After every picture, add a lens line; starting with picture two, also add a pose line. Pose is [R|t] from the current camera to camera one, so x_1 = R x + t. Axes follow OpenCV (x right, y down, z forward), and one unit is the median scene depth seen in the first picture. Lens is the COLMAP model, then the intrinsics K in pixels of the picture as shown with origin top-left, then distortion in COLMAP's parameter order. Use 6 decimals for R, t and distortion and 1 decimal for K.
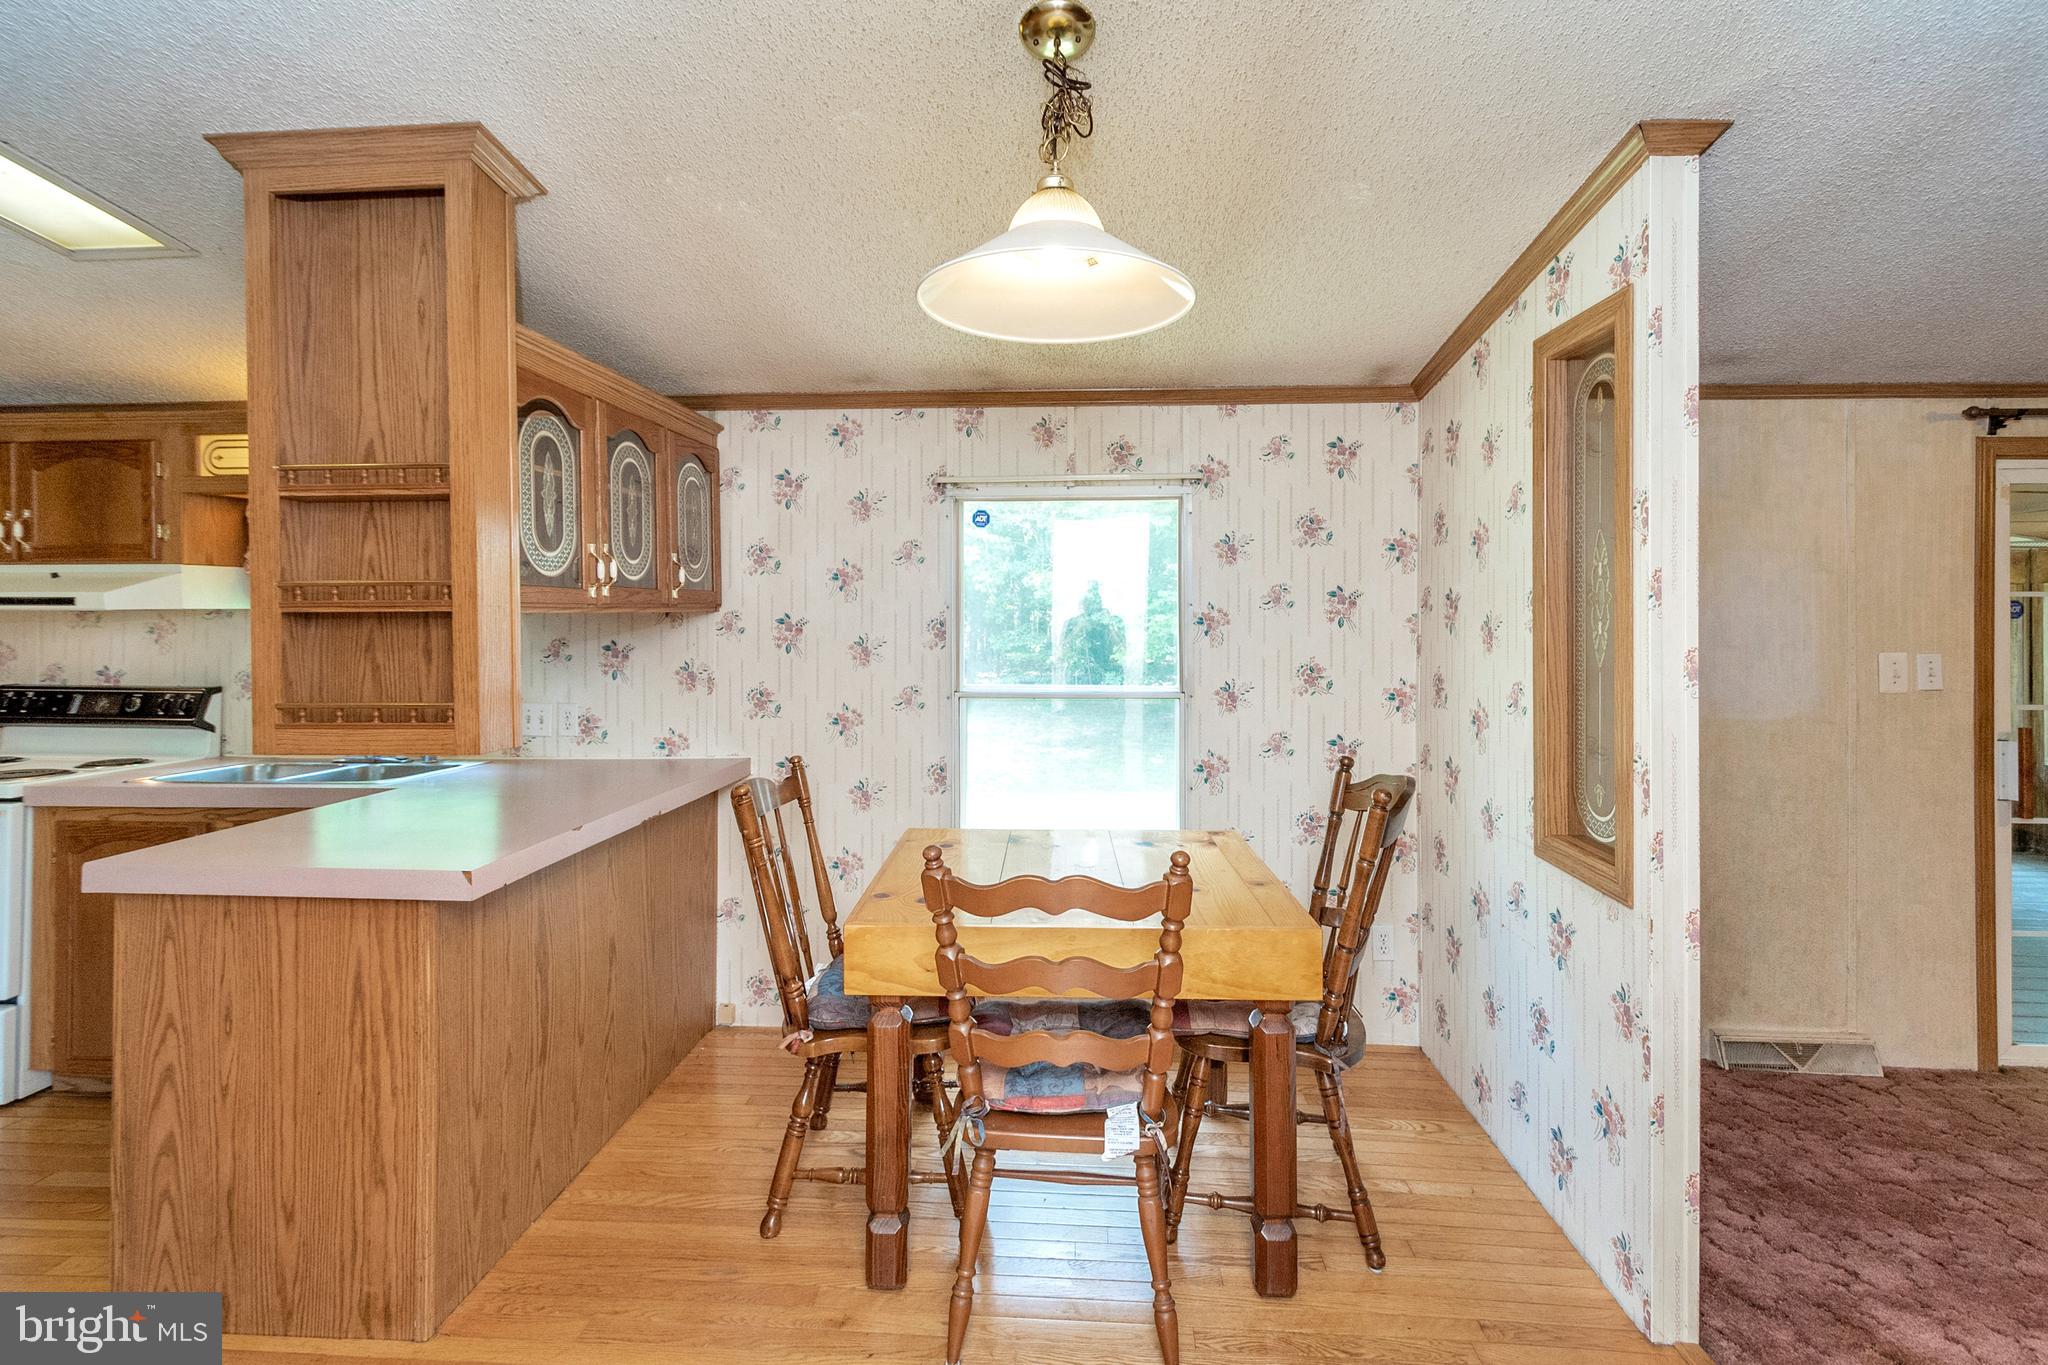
lens RADIAL K [[922.3, 0, 1045.5], [0, 922.3, 611.7], [0, 0, 1]] dist [0.002817, -0.000737]
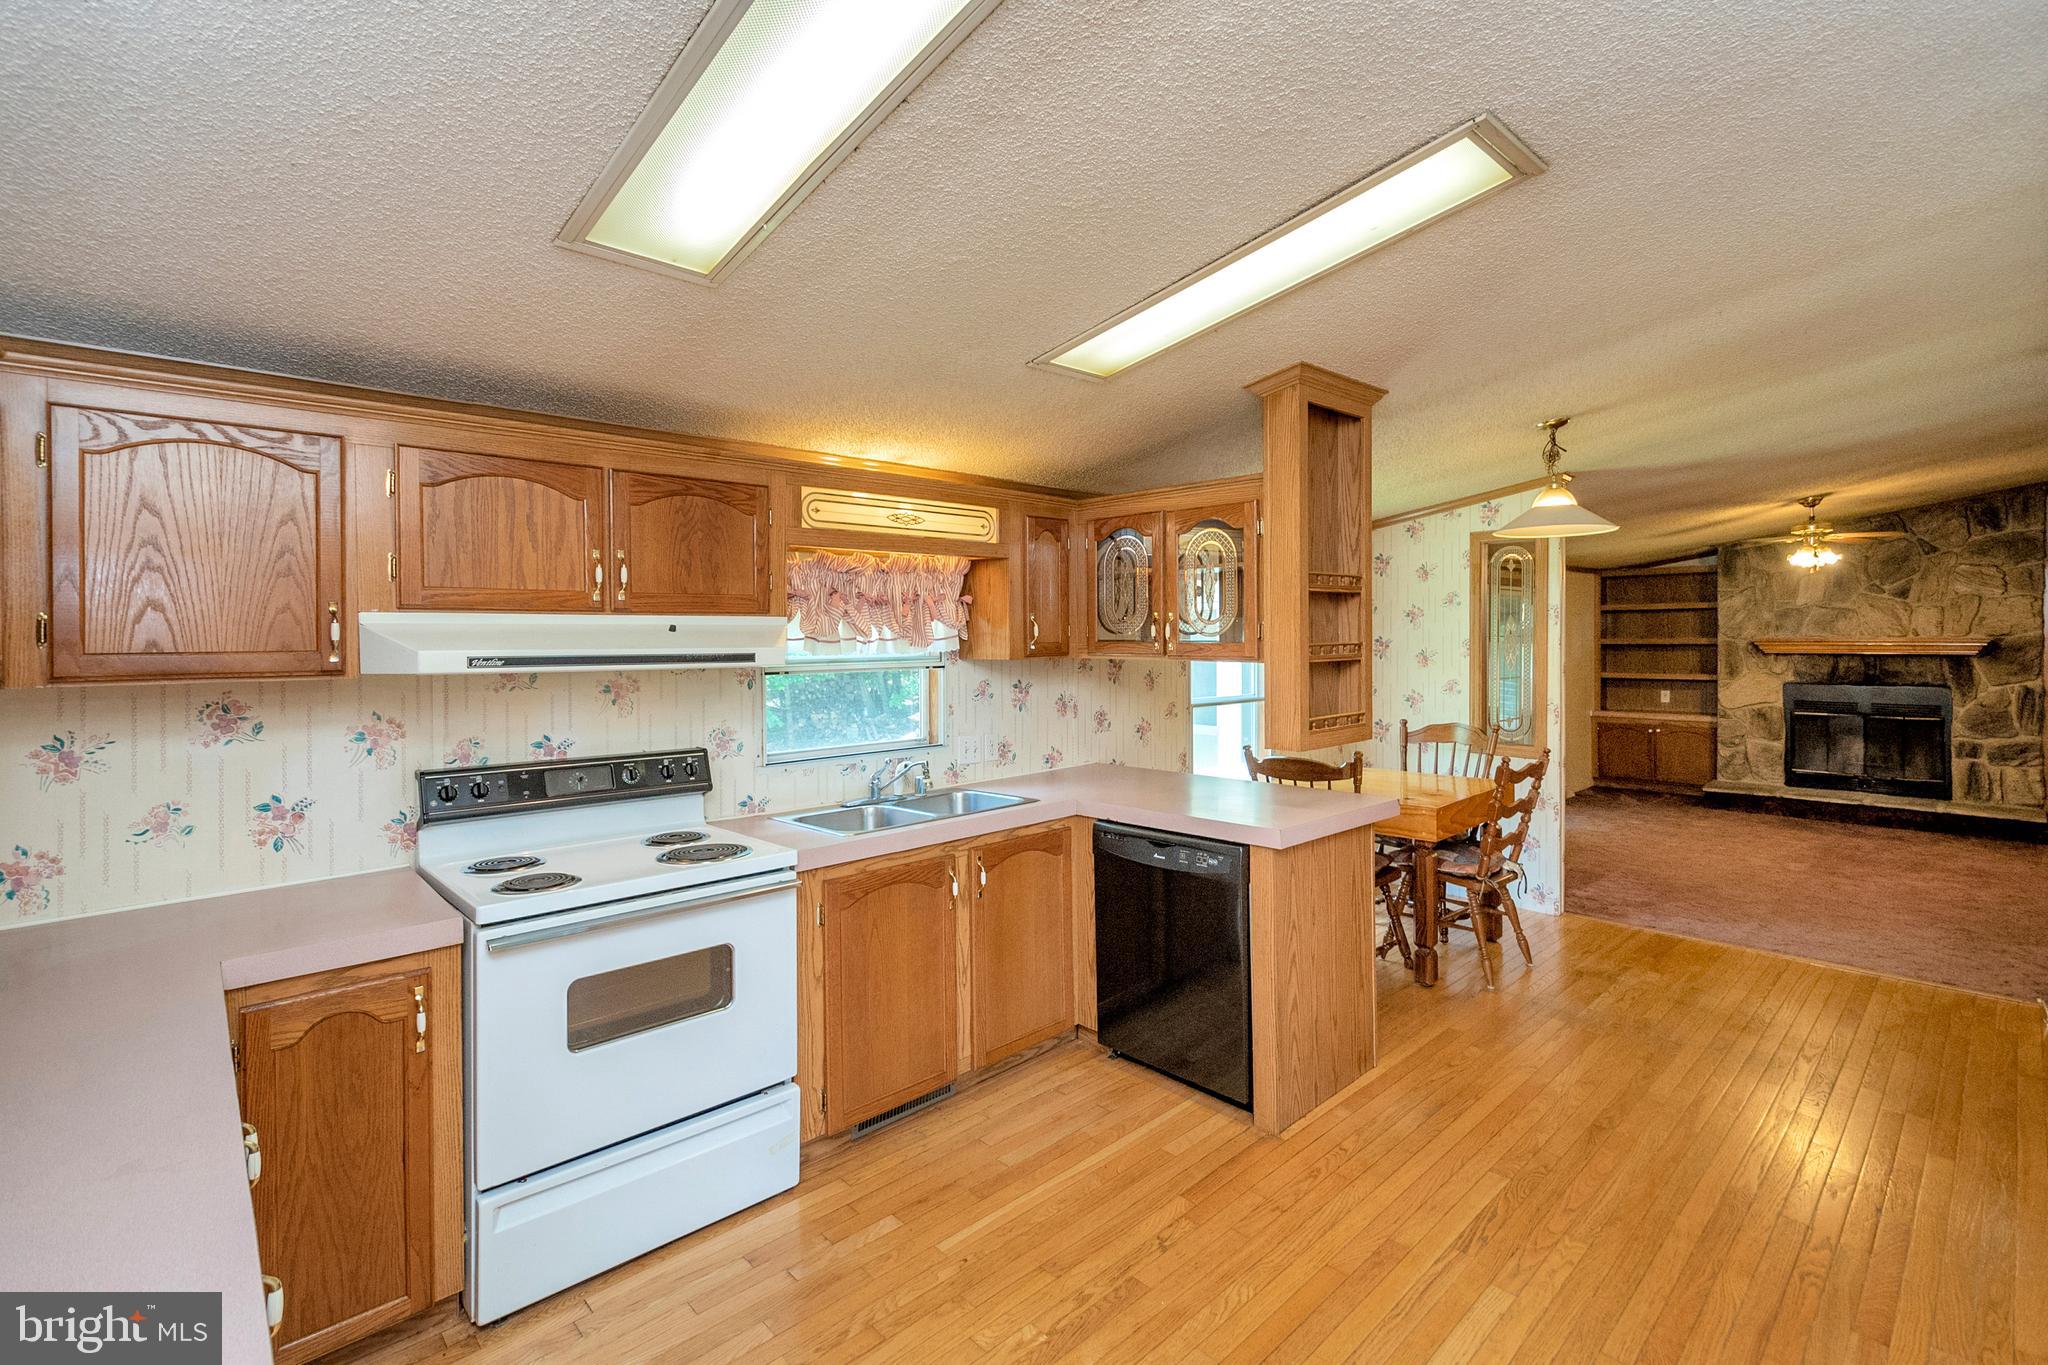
lens RADIAL K [[922.3, 0, 1025.7], [0, 922.3, 643.4], [0, 0, 1]] dist [0.002817, -0.000737]
pose [[0.693626, -0.010691, 0.720256, -2.380823], [0.004620, 0.999935, 0.010392, -0.053111], [-0.720321, -0.003881, 0.693631, 0.243613]]
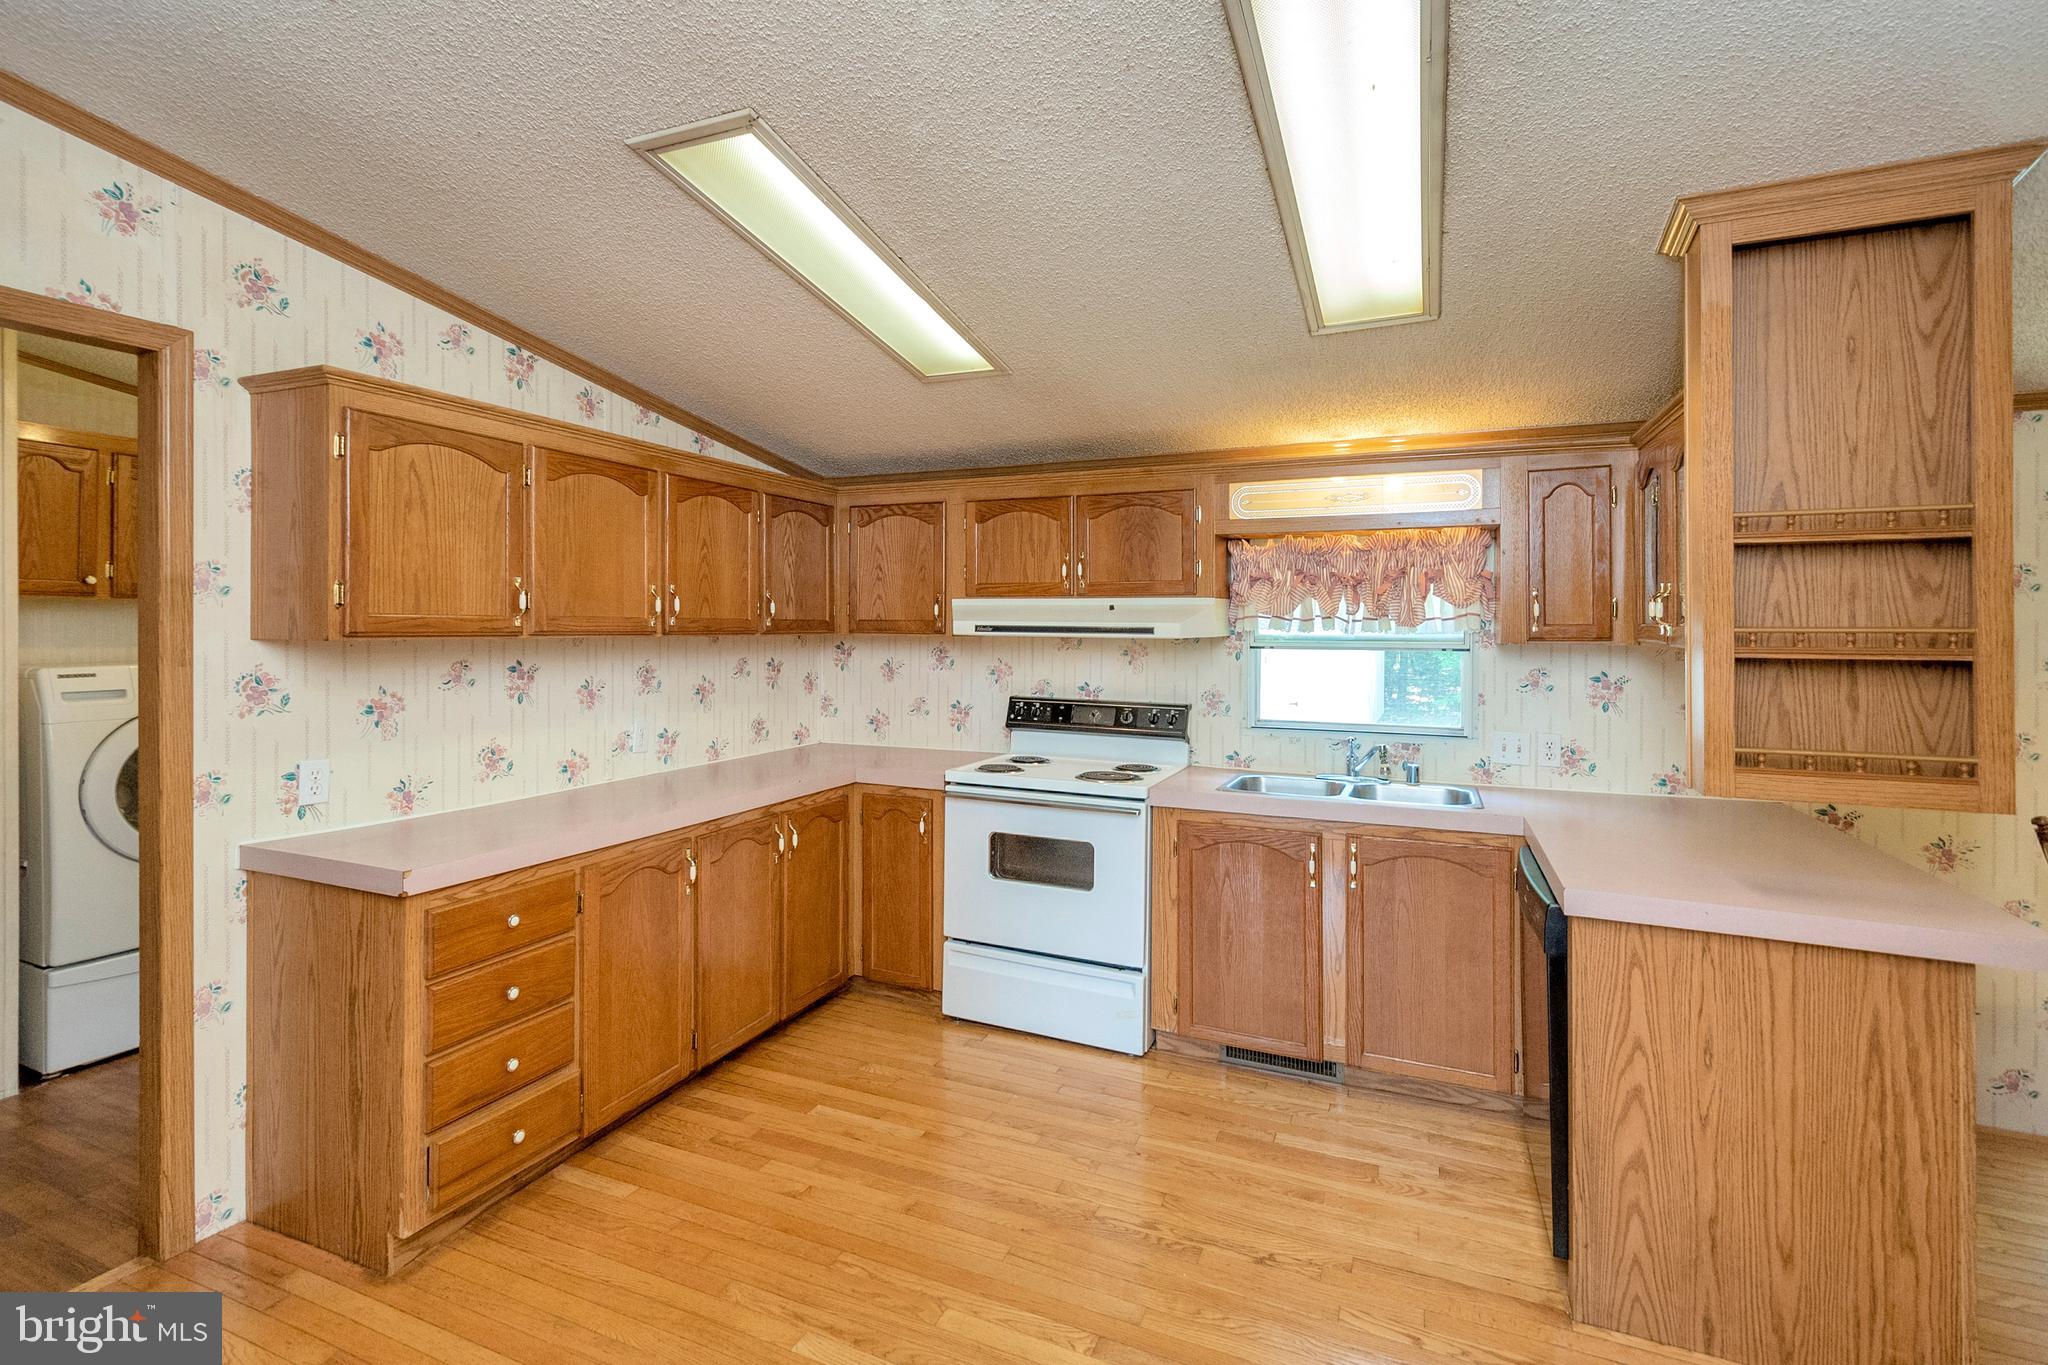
lens RADIAL K [[922.3, 0, 1027.0], [0, 922.3, 624.1], [0, 0, 1]] dist [0.002817, -0.000737]
pose [[0.936950, 0.005245, -0.349423, -1.233347], [-0.003167, 0.999974, 0.006518, -0.041748], [0.349448, -0.005000, 0.936942, -0.230023]]
